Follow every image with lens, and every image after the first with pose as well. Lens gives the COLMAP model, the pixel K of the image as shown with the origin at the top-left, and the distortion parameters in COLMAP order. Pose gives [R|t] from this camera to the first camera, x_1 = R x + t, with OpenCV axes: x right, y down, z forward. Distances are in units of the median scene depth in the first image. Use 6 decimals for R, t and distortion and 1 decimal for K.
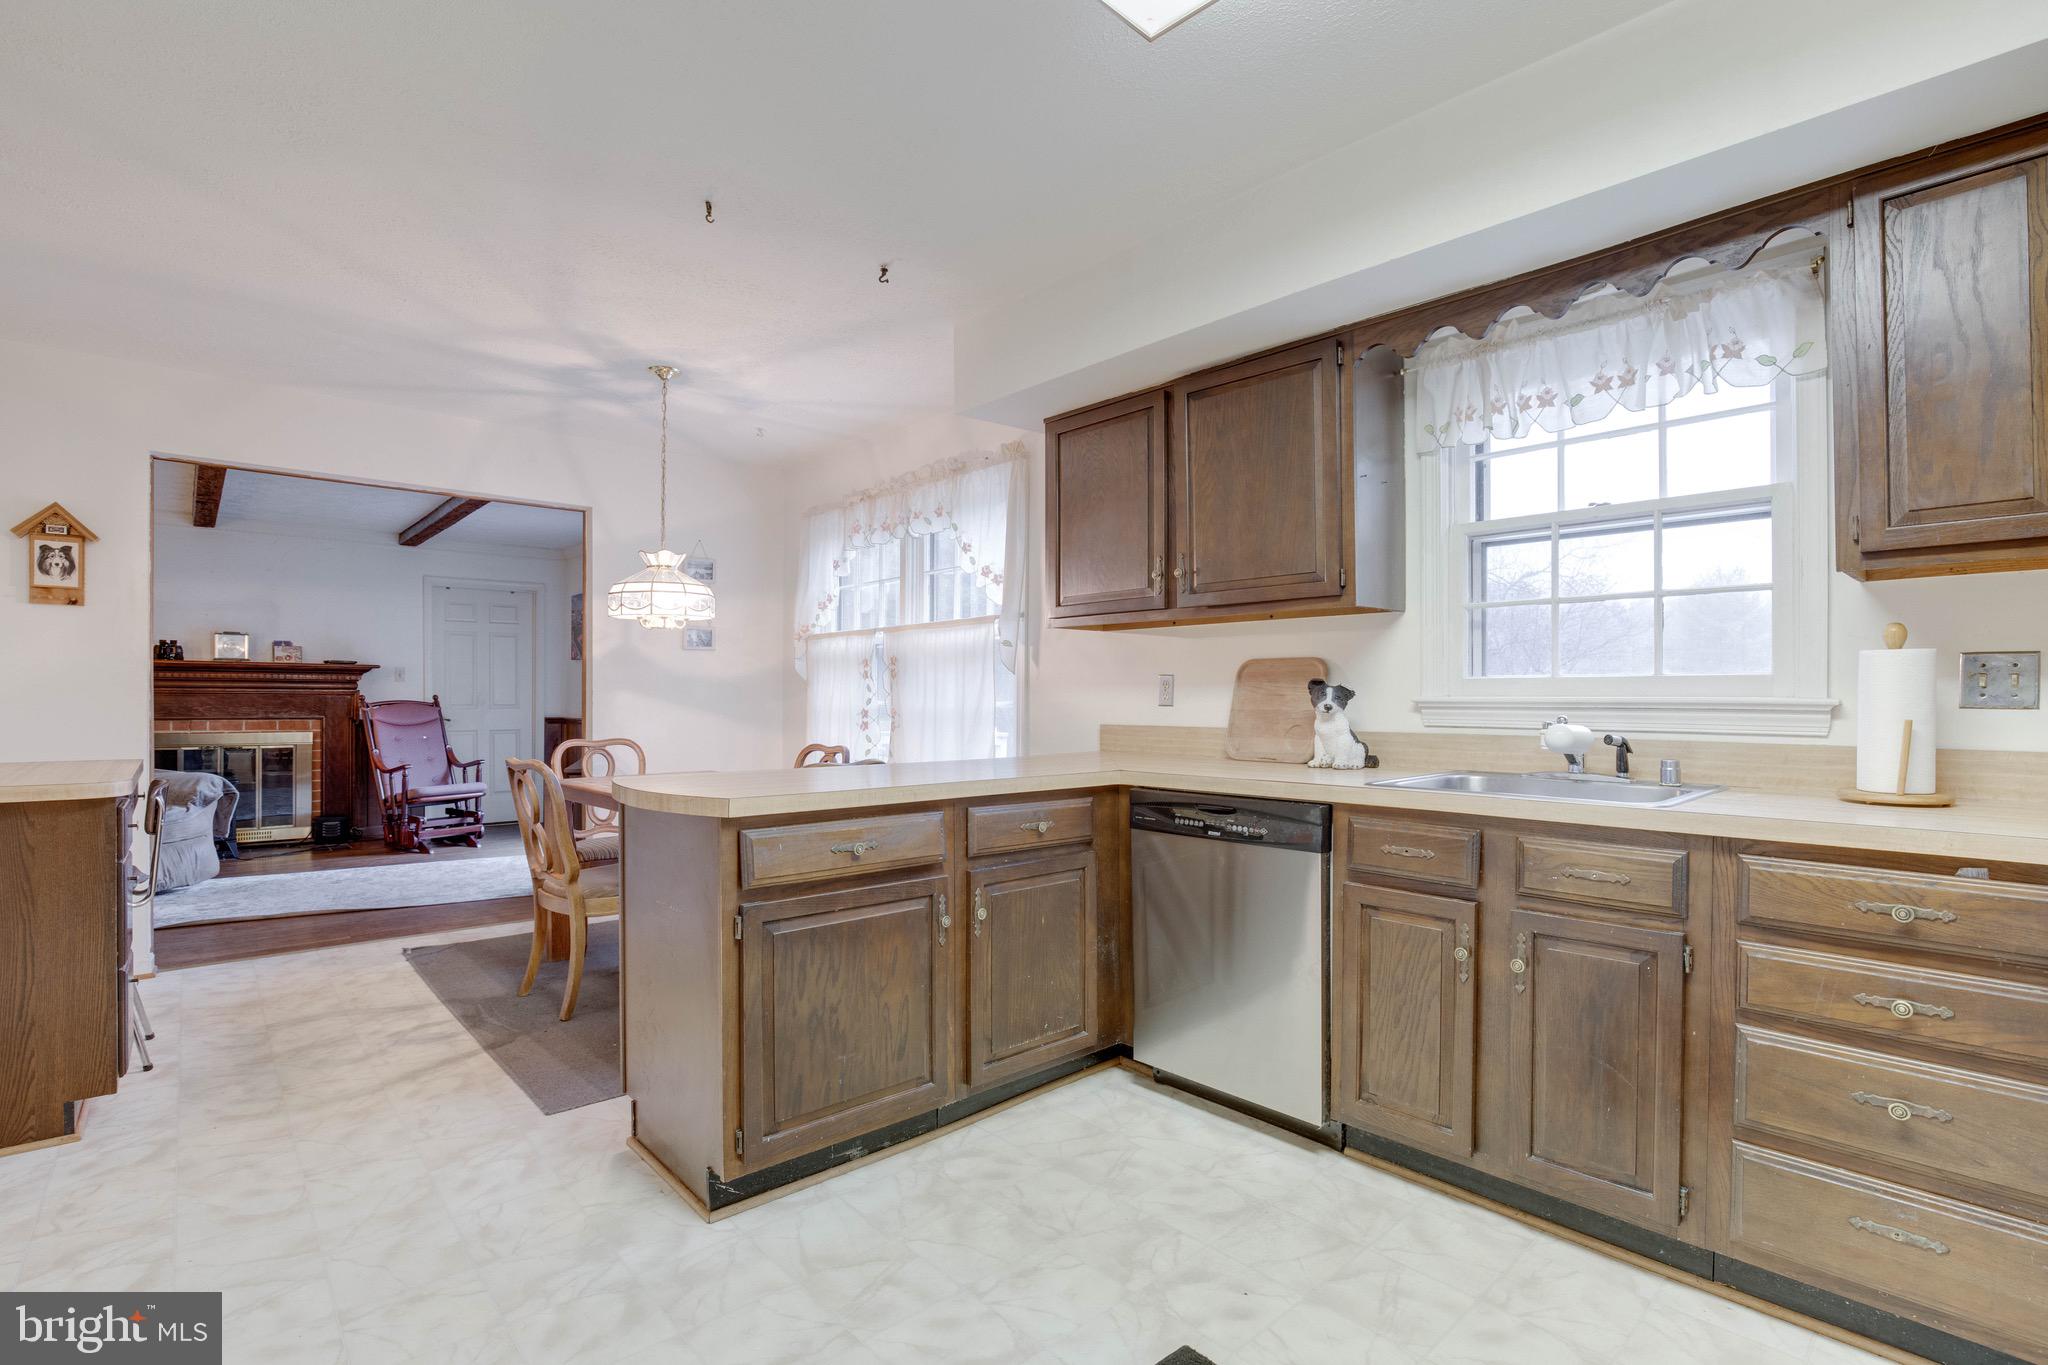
lens RADIAL K [[959.5, 0, 1012.8], [0, 959.5, 694.7], [0, 0, 1]] dist [-0.038457, 0.005712]
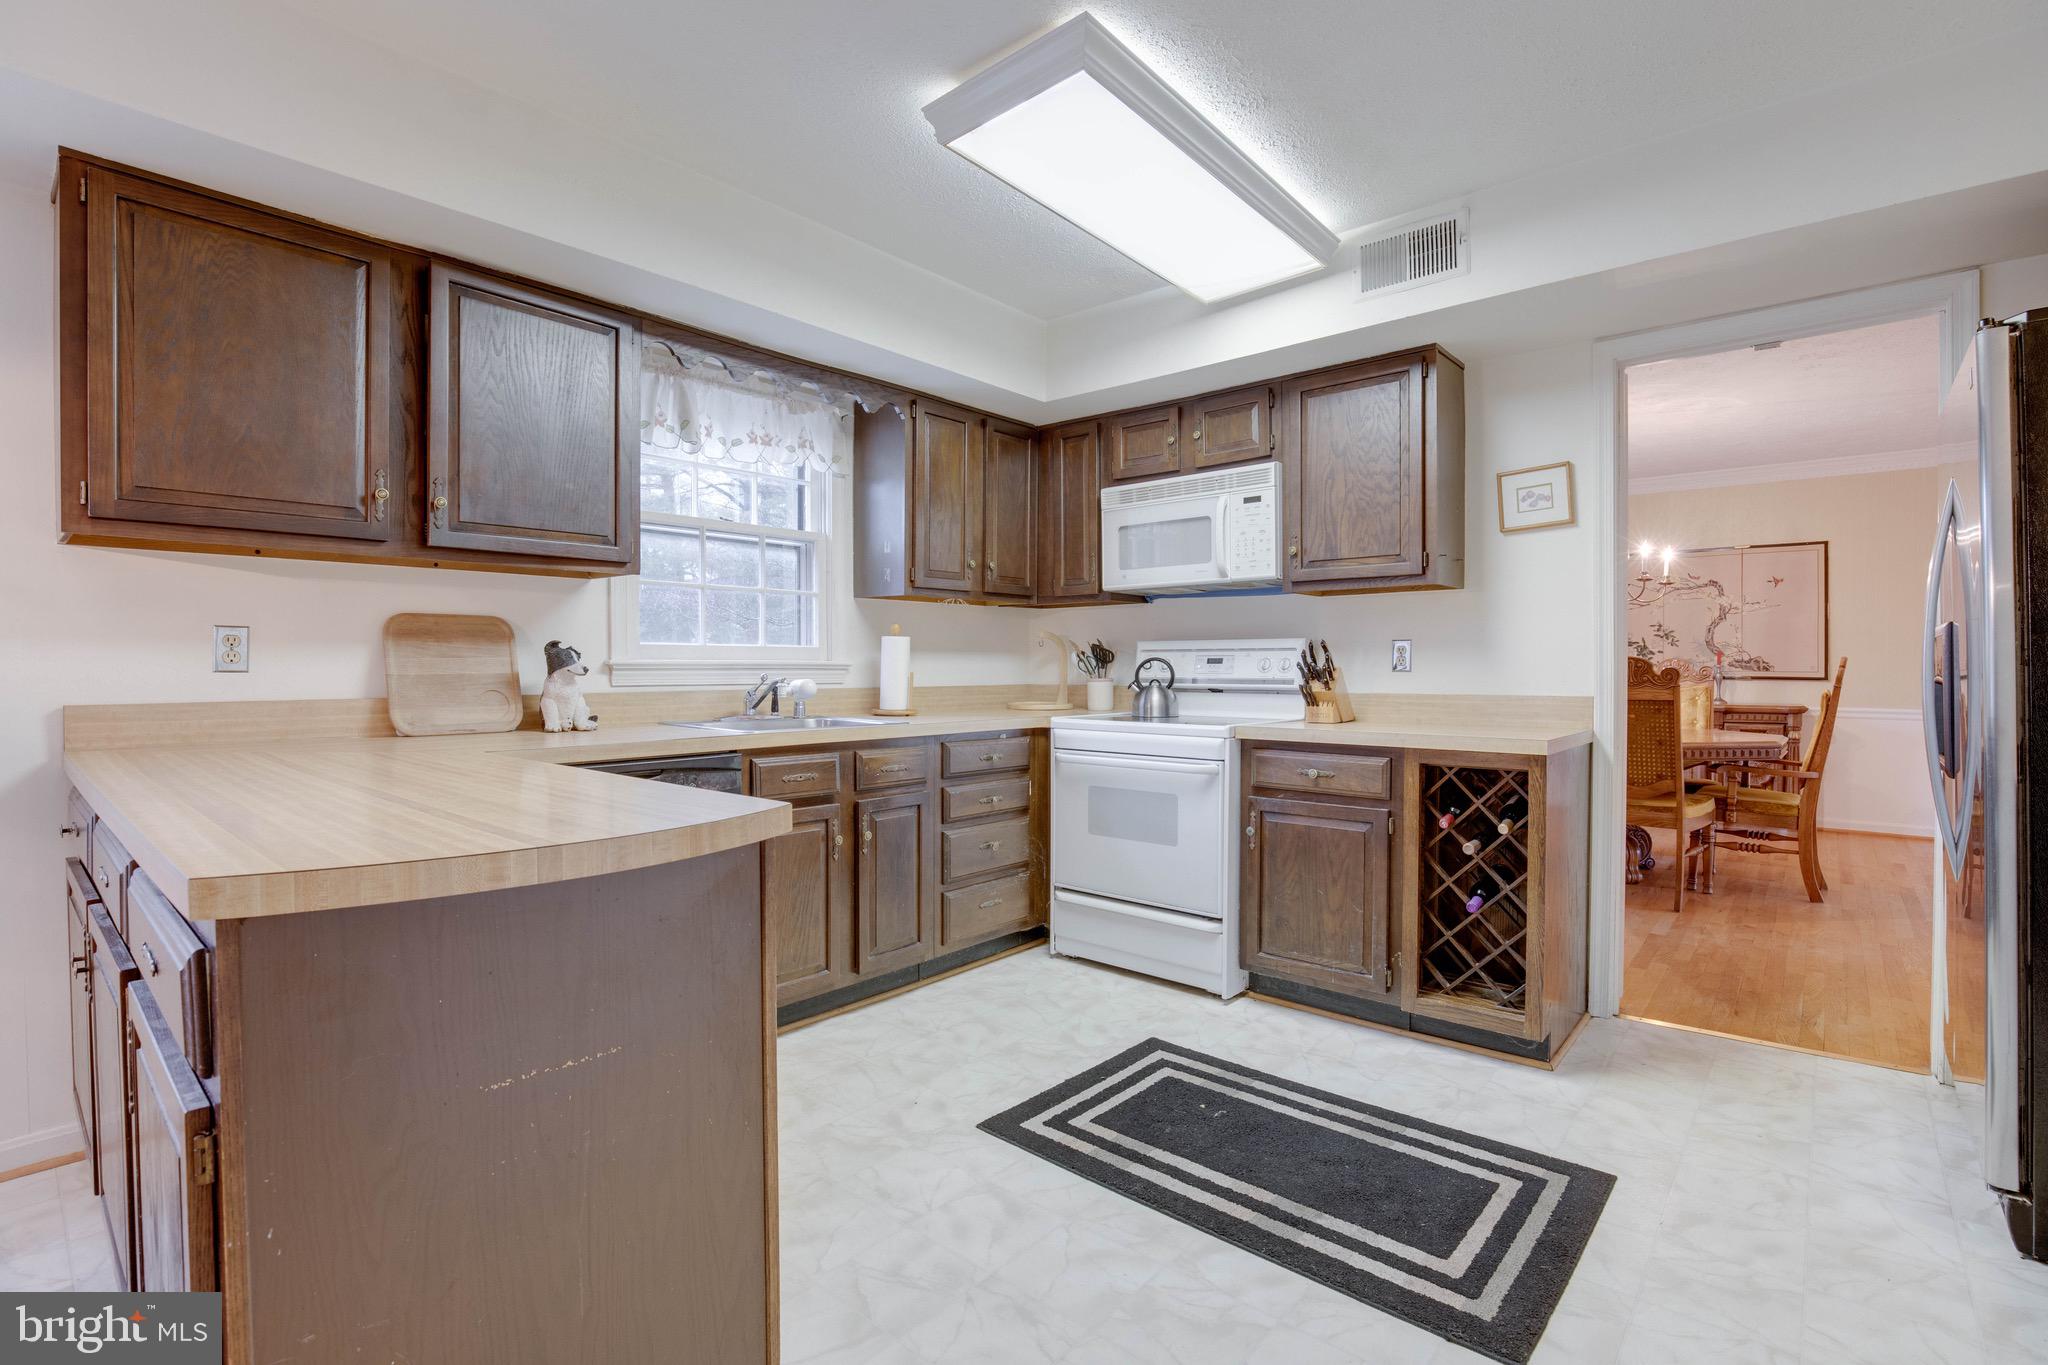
lens RADIAL K [[959.5, 0, 1050.5], [0, 959.5, 674.8], [0, 0, 1]] dist [-0.038457, 0.005712]
pose [[-0.156352, -0.012291, 0.987625, -0.584941], [-0.003983, 0.999922, 0.011813, 0.003768], [-0.987693, -0.002087, -0.156389, 0.536273]]
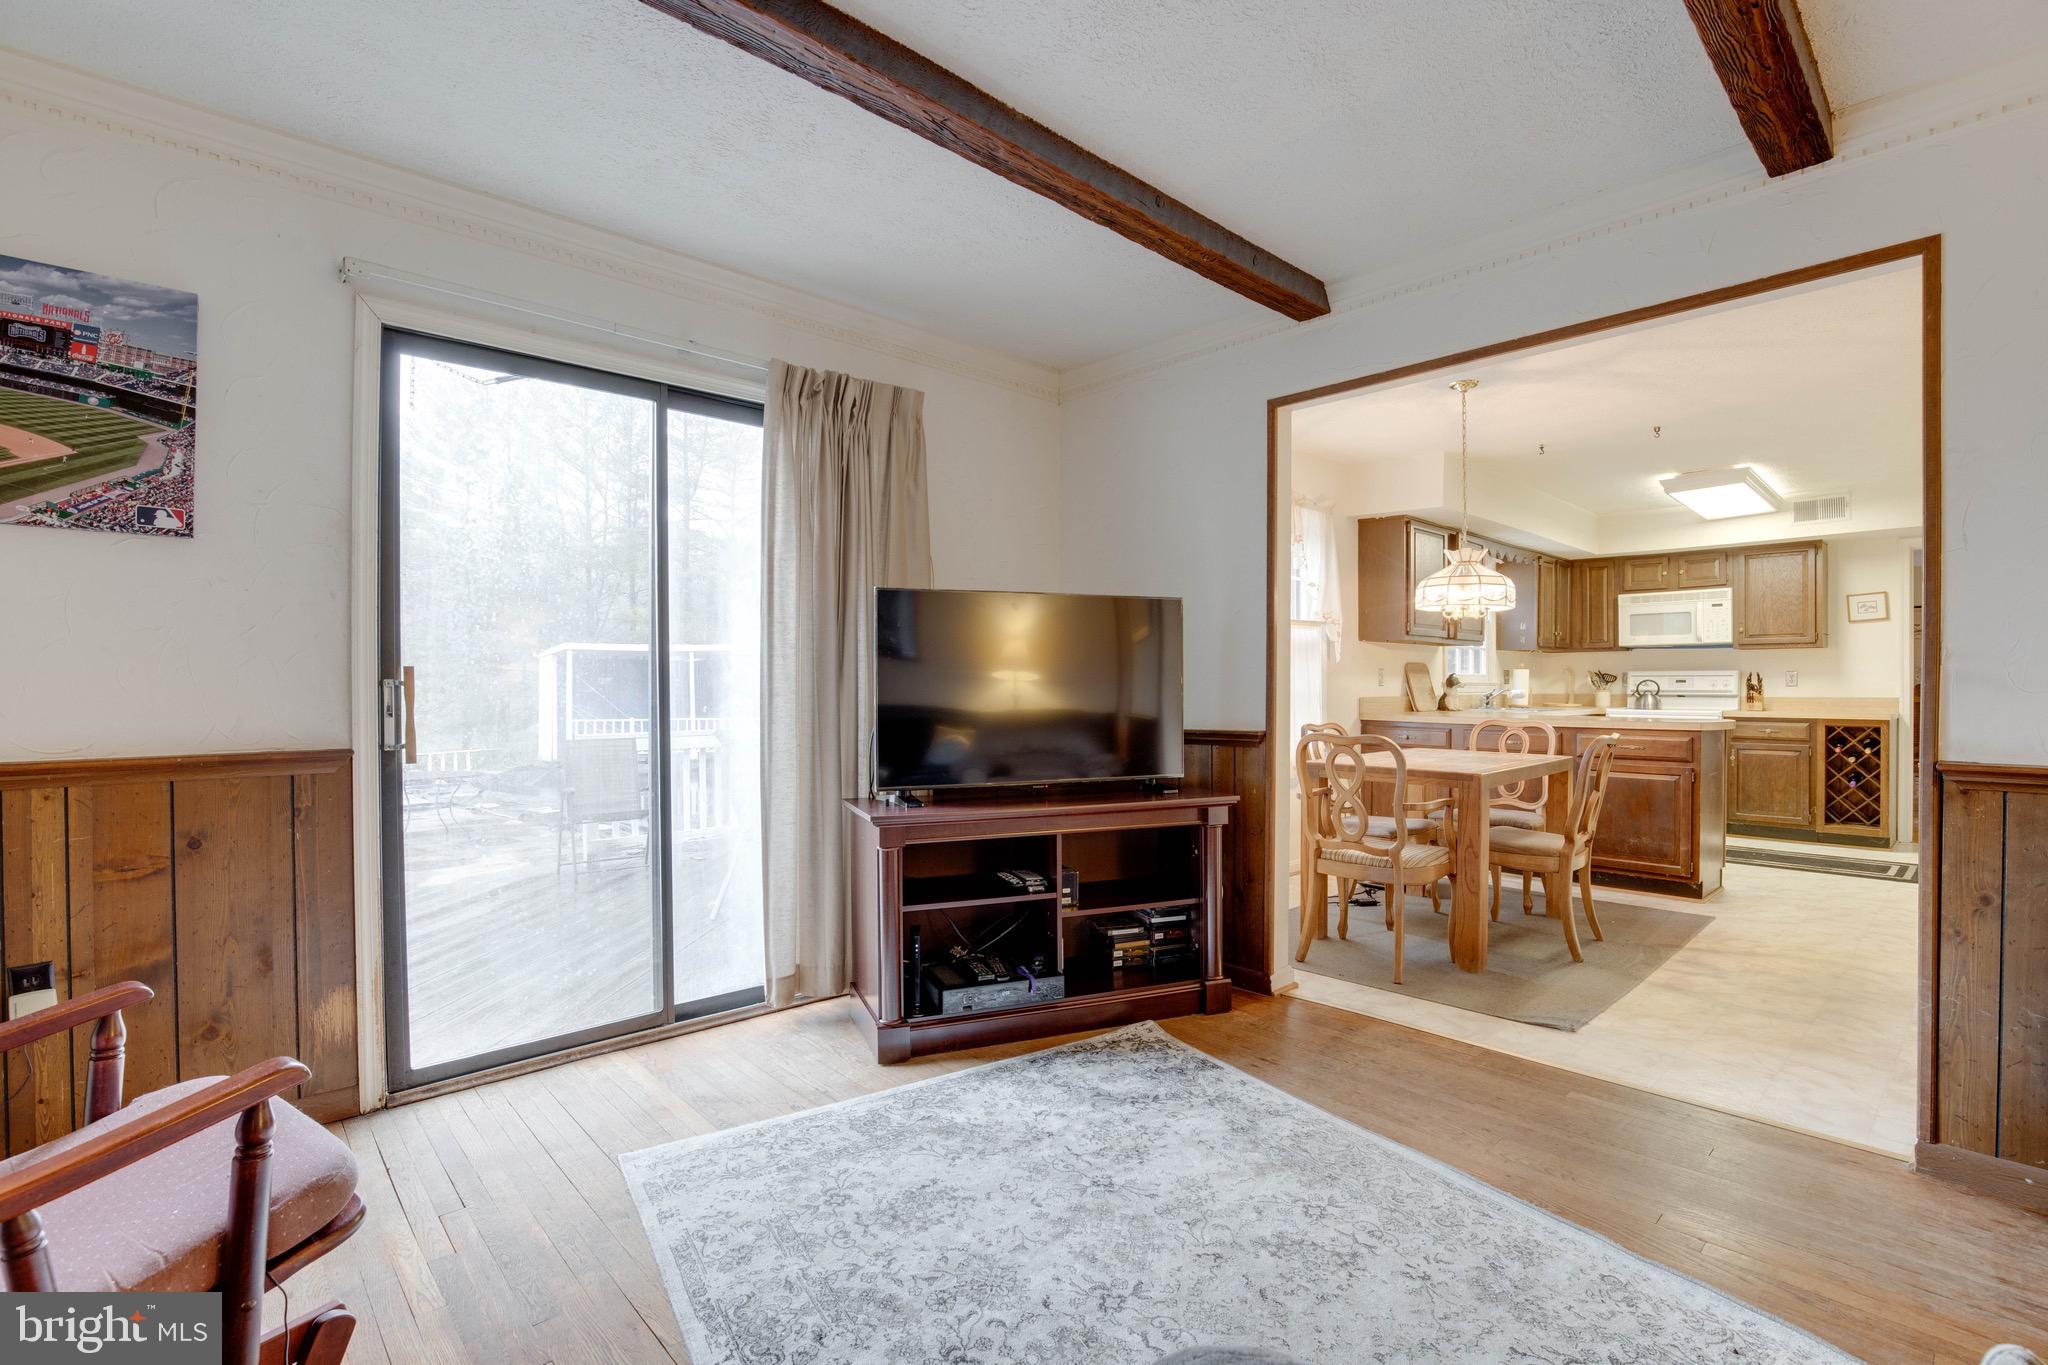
lens RADIAL K [[959.5, 0, 1029.3], [0, 959.5, 686.0], [0, 0, 1]] dist [-0.038457, 0.005712]
pose [[-0.033015, -0.004828, 0.999443, -1.664008], [-0.003824, 0.999982, 0.004704, 0.006291], [-0.999448, -0.003667, -0.033032, 1.767440]]
